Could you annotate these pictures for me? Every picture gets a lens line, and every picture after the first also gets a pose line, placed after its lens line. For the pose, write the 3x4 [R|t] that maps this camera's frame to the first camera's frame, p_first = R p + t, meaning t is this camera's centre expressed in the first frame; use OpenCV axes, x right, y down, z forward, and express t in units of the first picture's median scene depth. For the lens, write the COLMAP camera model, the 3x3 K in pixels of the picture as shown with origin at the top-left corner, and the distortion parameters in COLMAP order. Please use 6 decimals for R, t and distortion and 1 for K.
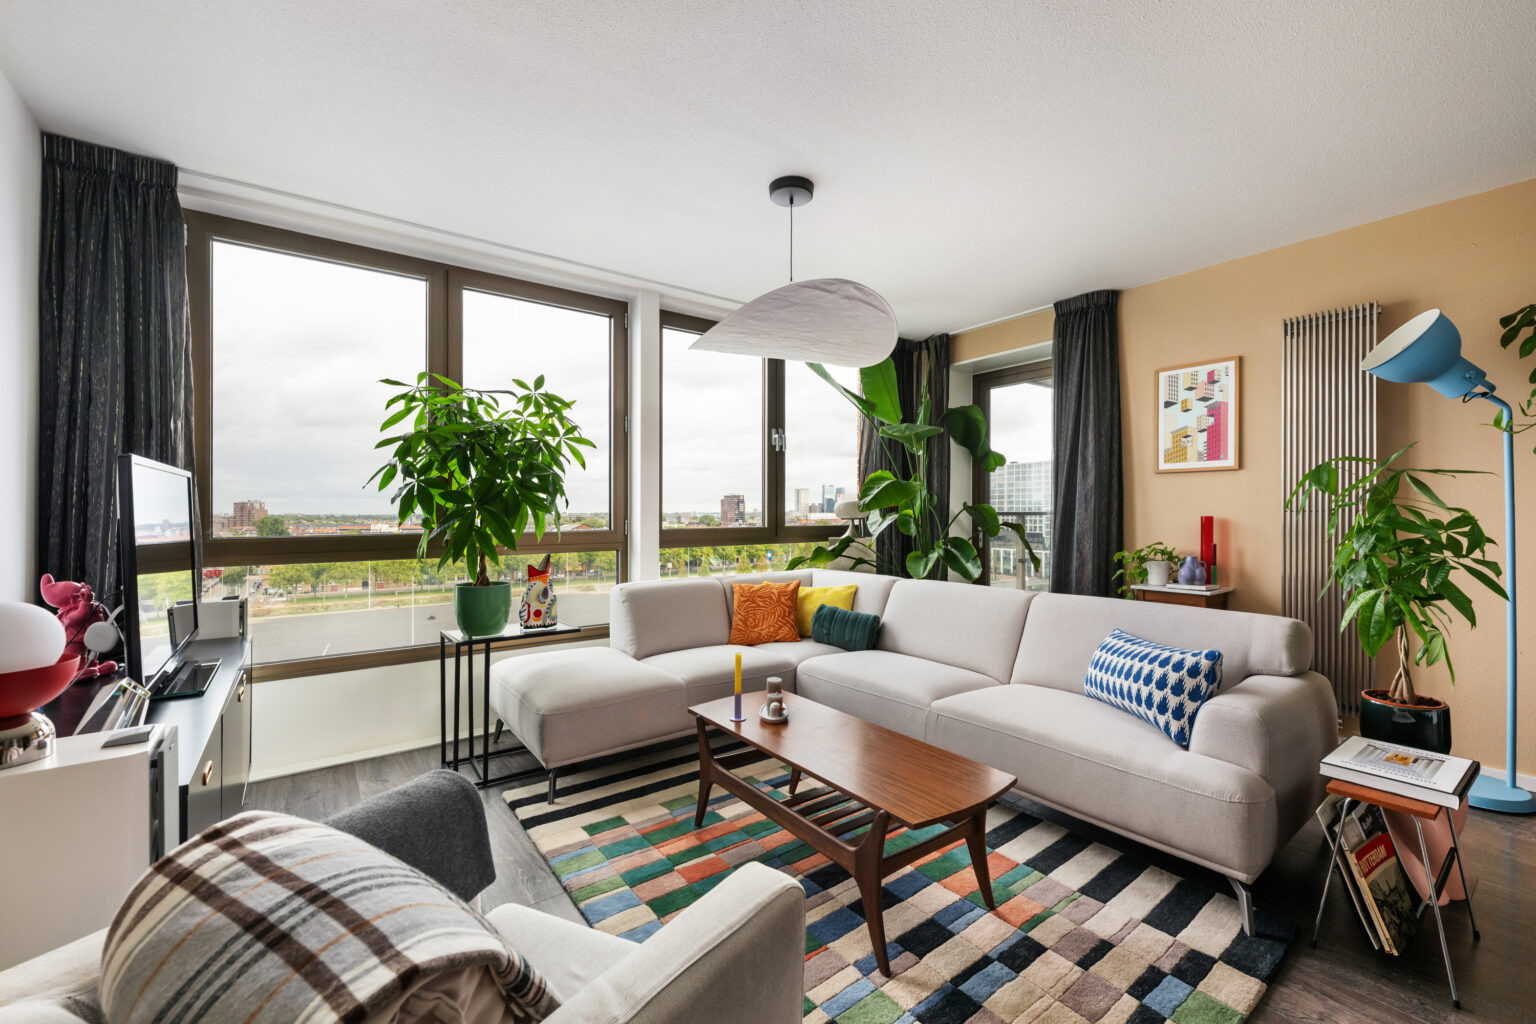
lens RADIAL K [[634.4, 0, 769.3], [0, 634.4, 507.4], [0, 0, 1]] dist [-0.000603, -0.000209]
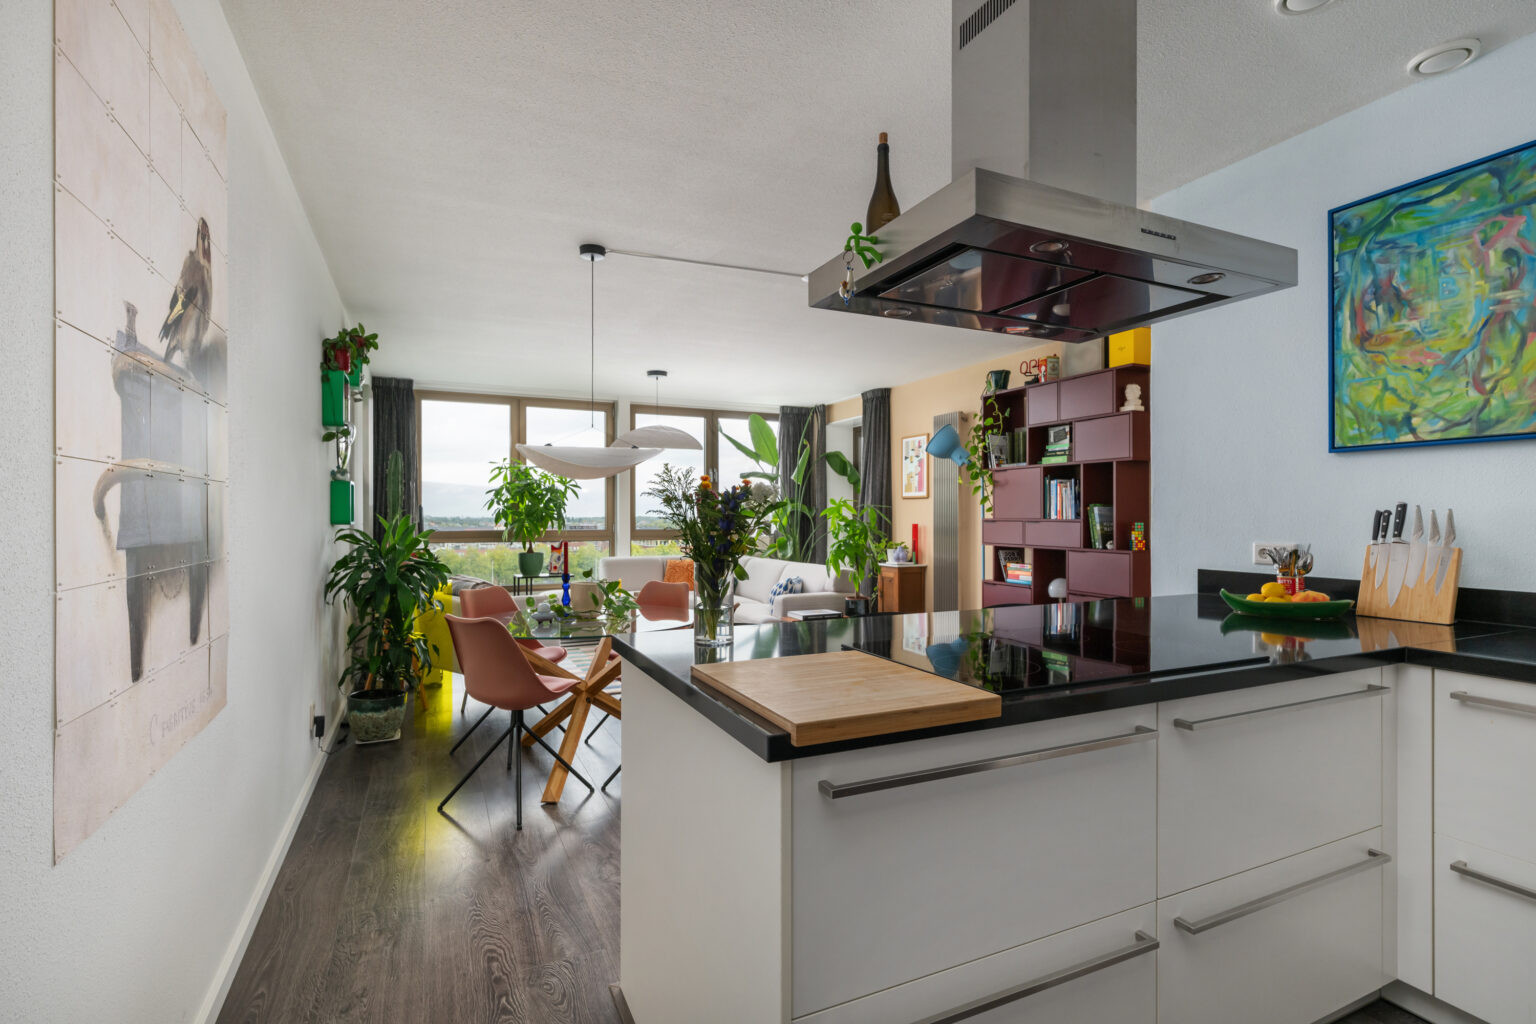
lens RADIAL K [[745.2, 0, 761.4], [0, 745.2, 511.2], [0, 0, 1]] dist [0.000139, 0.000487]
pose [[0.977056, 0.001748, -0.212977, 0.742133], [-0.001320, 0.999997, 0.002155, -0.026340], [0.212980, -0.001824, 0.977055, -1.138275]]
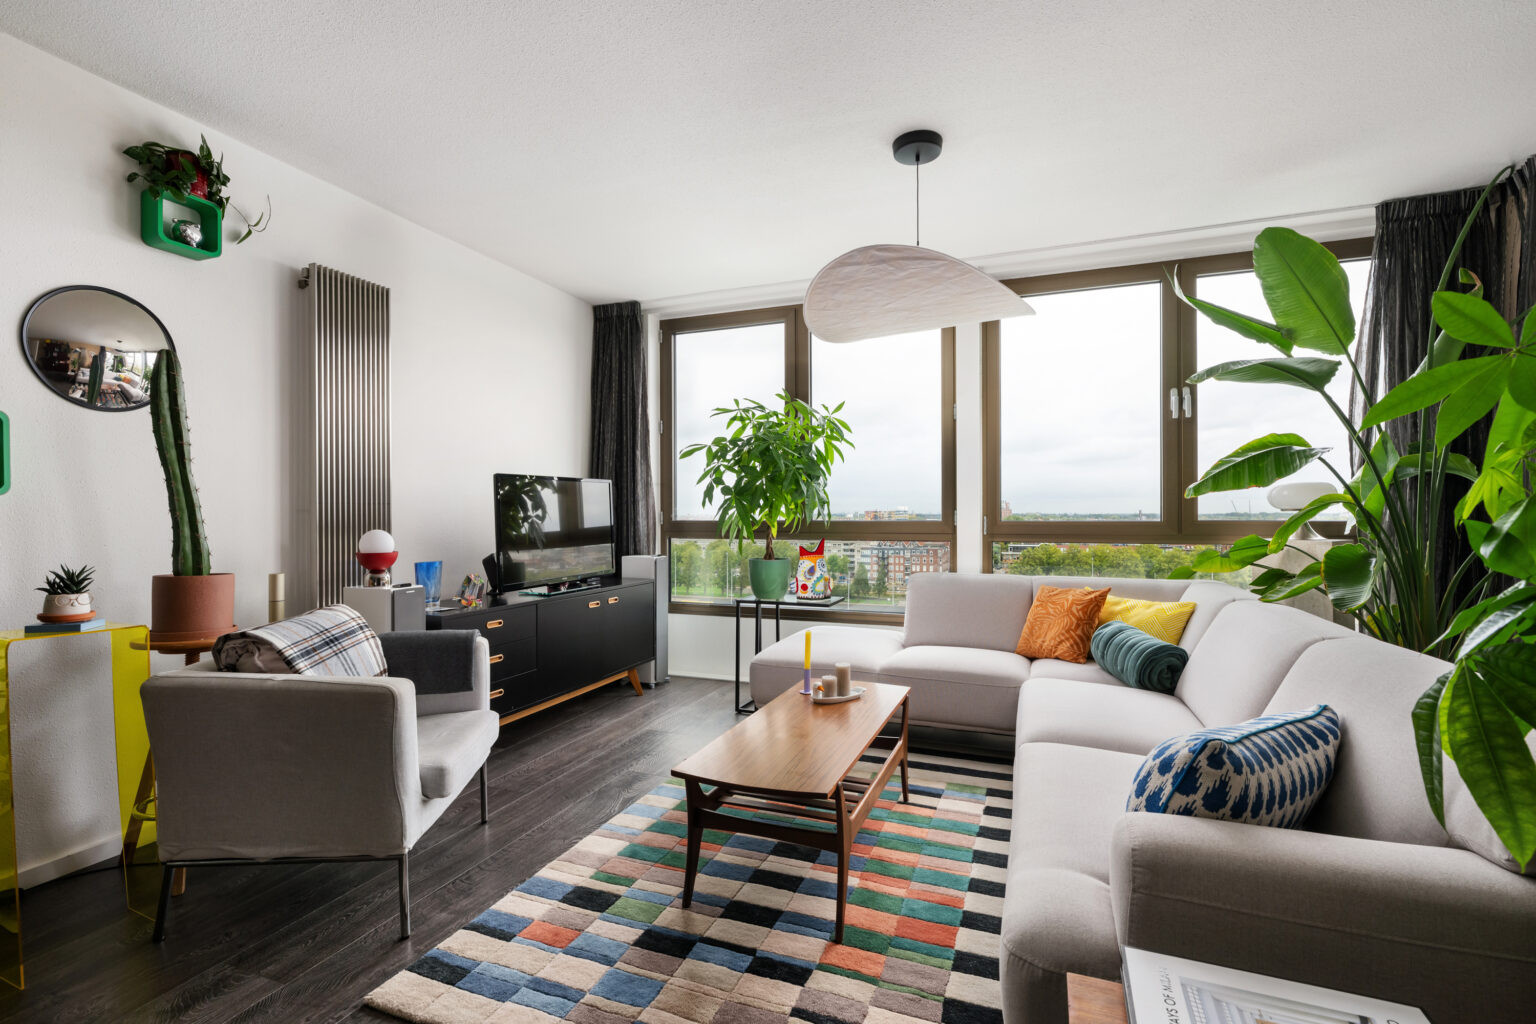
lens RADIAL K [[688.7, 0, 767.0], [0, 688.7, 515.6], [0, 0, 1]] dist [-0.001756, 0.000290]
pose [[0.526414, 0.004680, -0.850215, 0.610150], [0.006531, 0.999933, 0.009548, 0.017531], [0.850203, -0.010579, 0.526348, 0.230758]]
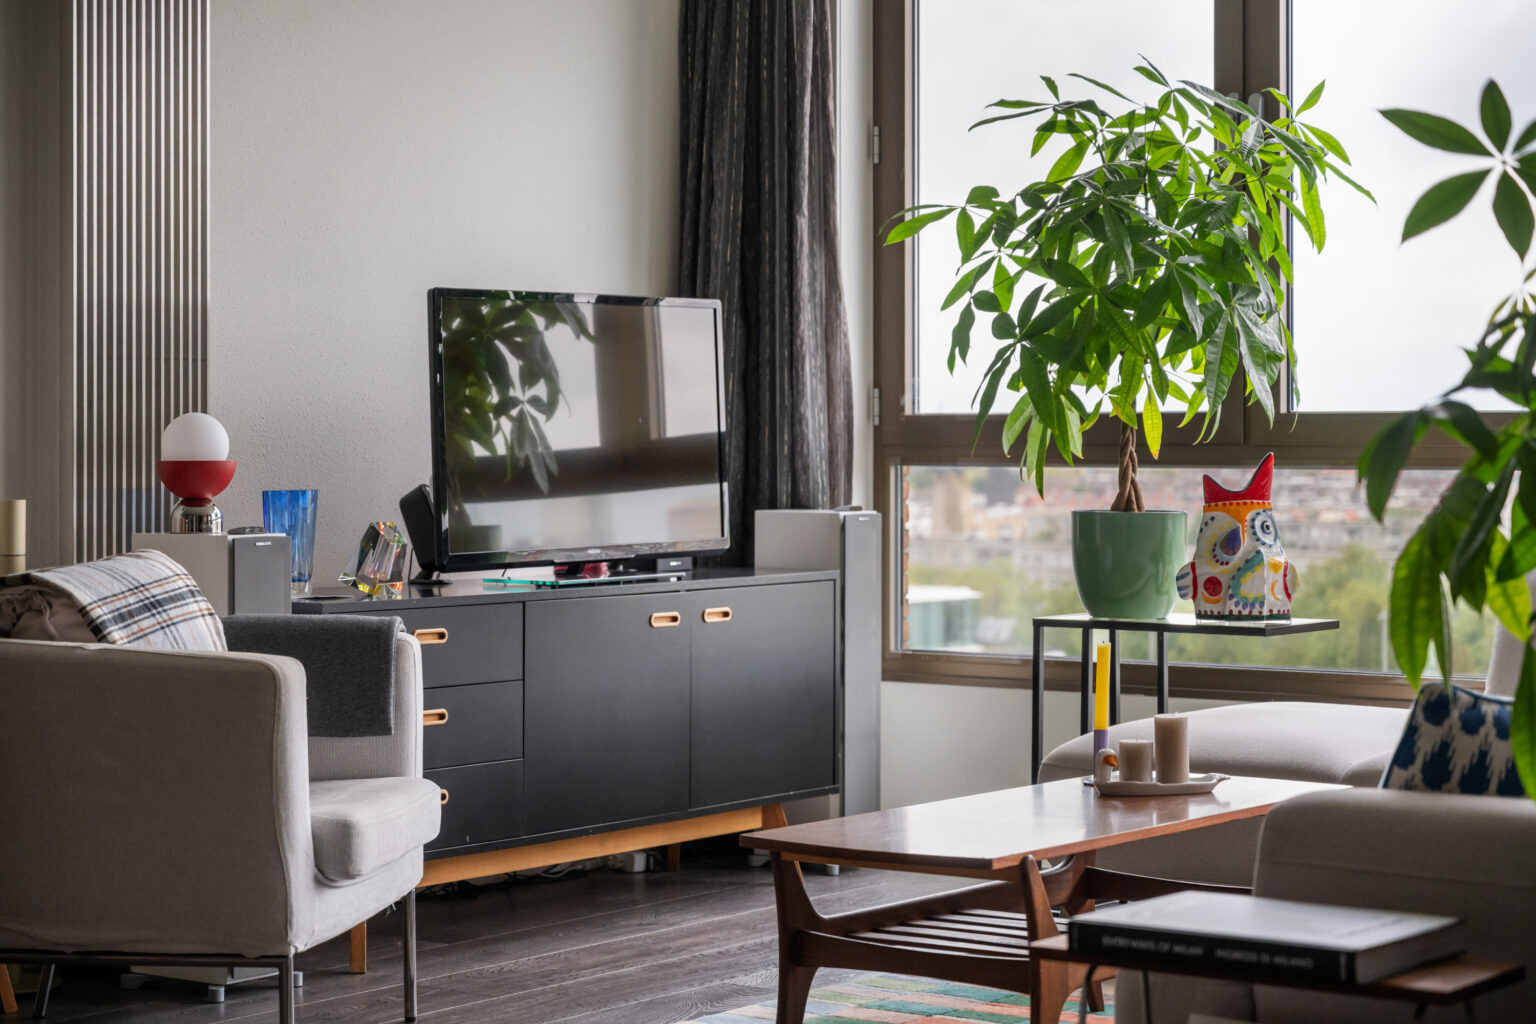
lens RADIAL K [[3044.8, 0, 774.1], [0, 3044.8, 498.5], [0, 0, 1]] dist [0.005396, 0.000000]
pose [[0.293550, 0.023081, -0.955665, 1.376508], [0.004270, 0.999667, 0.025455, 0.044849], [0.955934, -0.011553, 0.293354, 0.078684]]
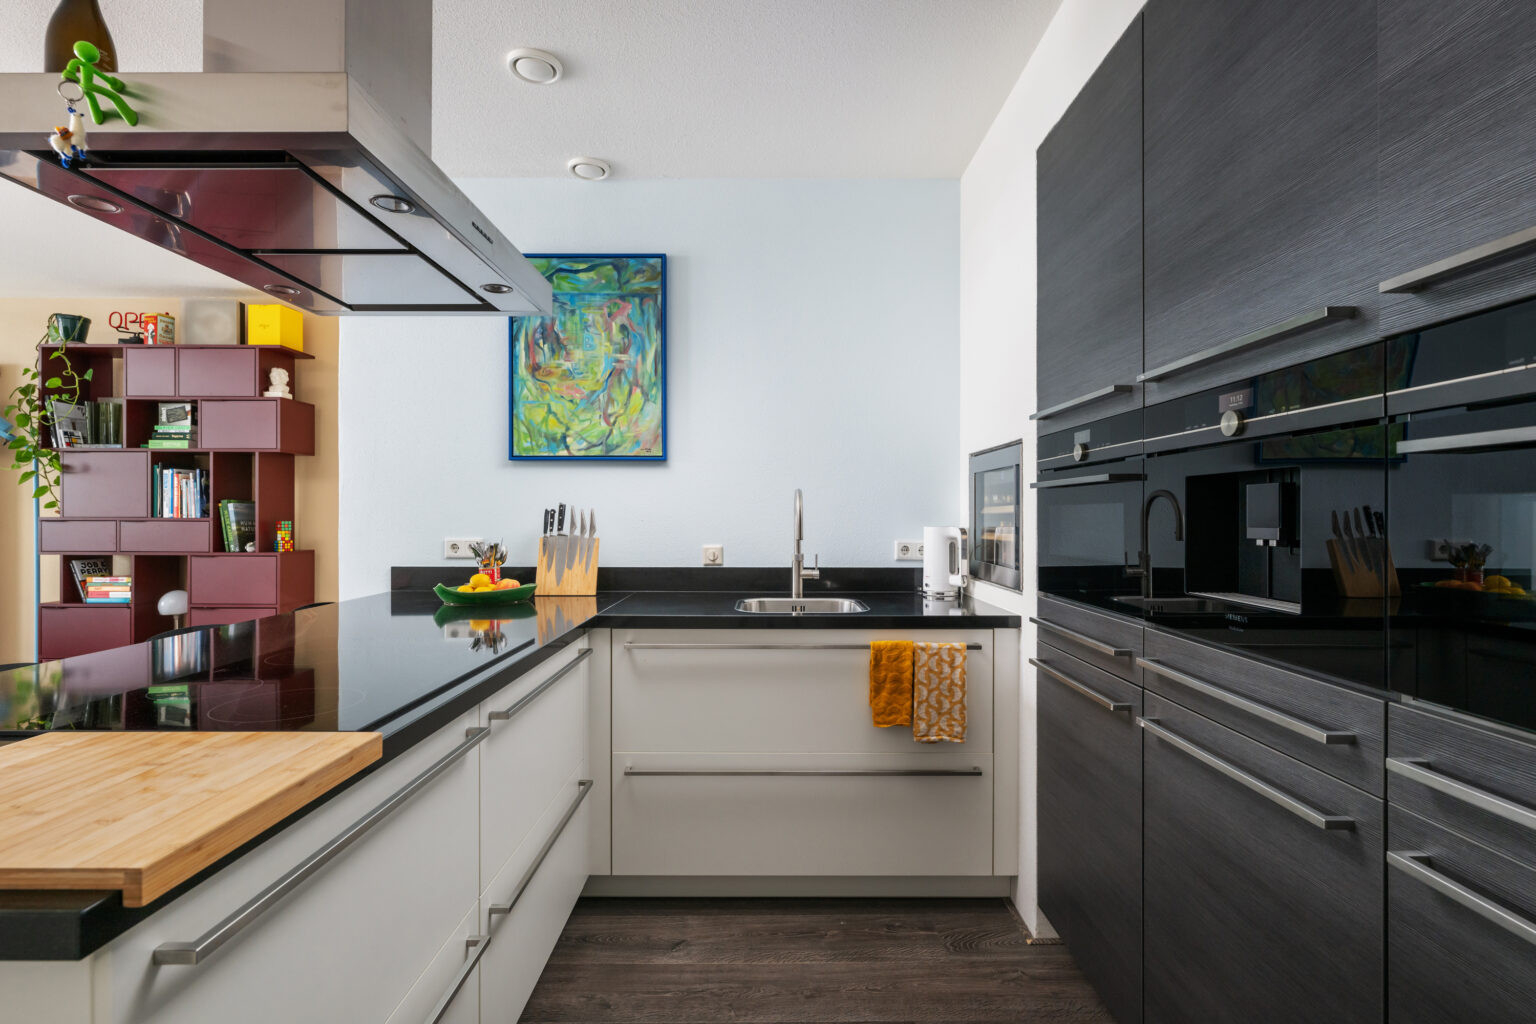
lens RADIAL K [[745.2, 0, 756.7], [0, 745.2, 509.4], [0, 0, 1]] dist [0.000139, 0.000487]
pose [[0.590515, 0.008990, 0.806976, 0.580603], [-0.009232, 0.999948, -0.004384, -0.024611], [-0.806974, -0.004861, 0.590567, -1.024036]]
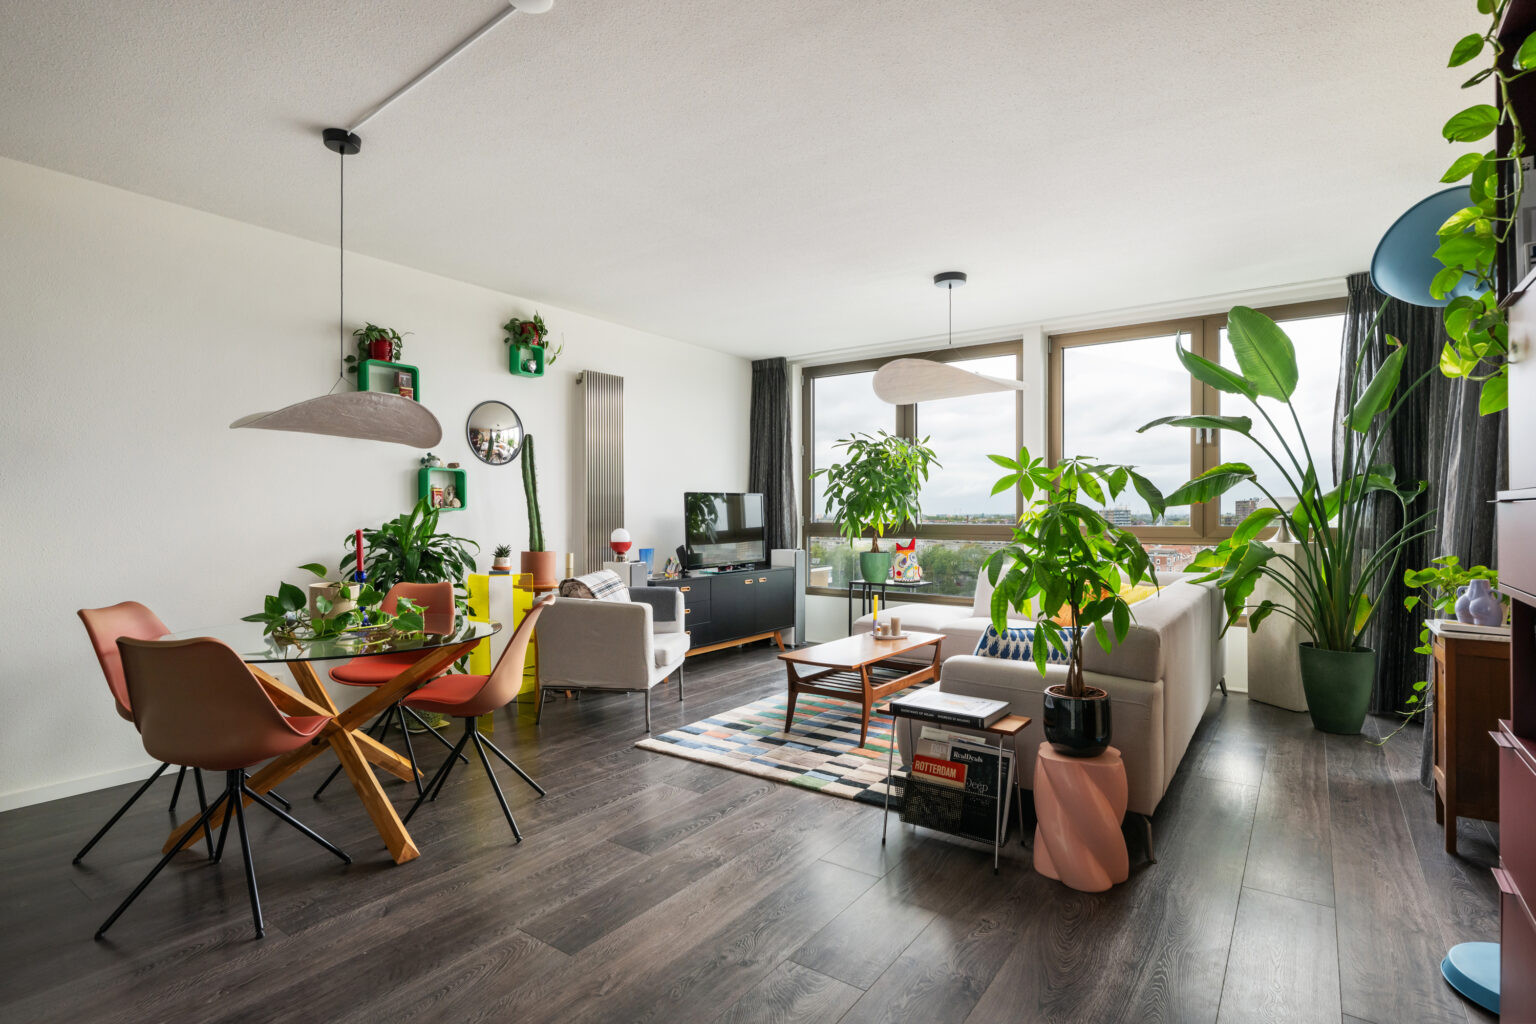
lens RADIAL K [[751.2, 0, 765.4], [0, 751.2, 519.3], [0, 0, 1]] dist [-0.008891, 0.000676]
pose [[0.298989, 0.011247, -0.954190, 1.185573], [0.005055, 0.999898, 0.013370, 0.002382], [0.954243, -0.008821, 0.298902, 0.095623]]
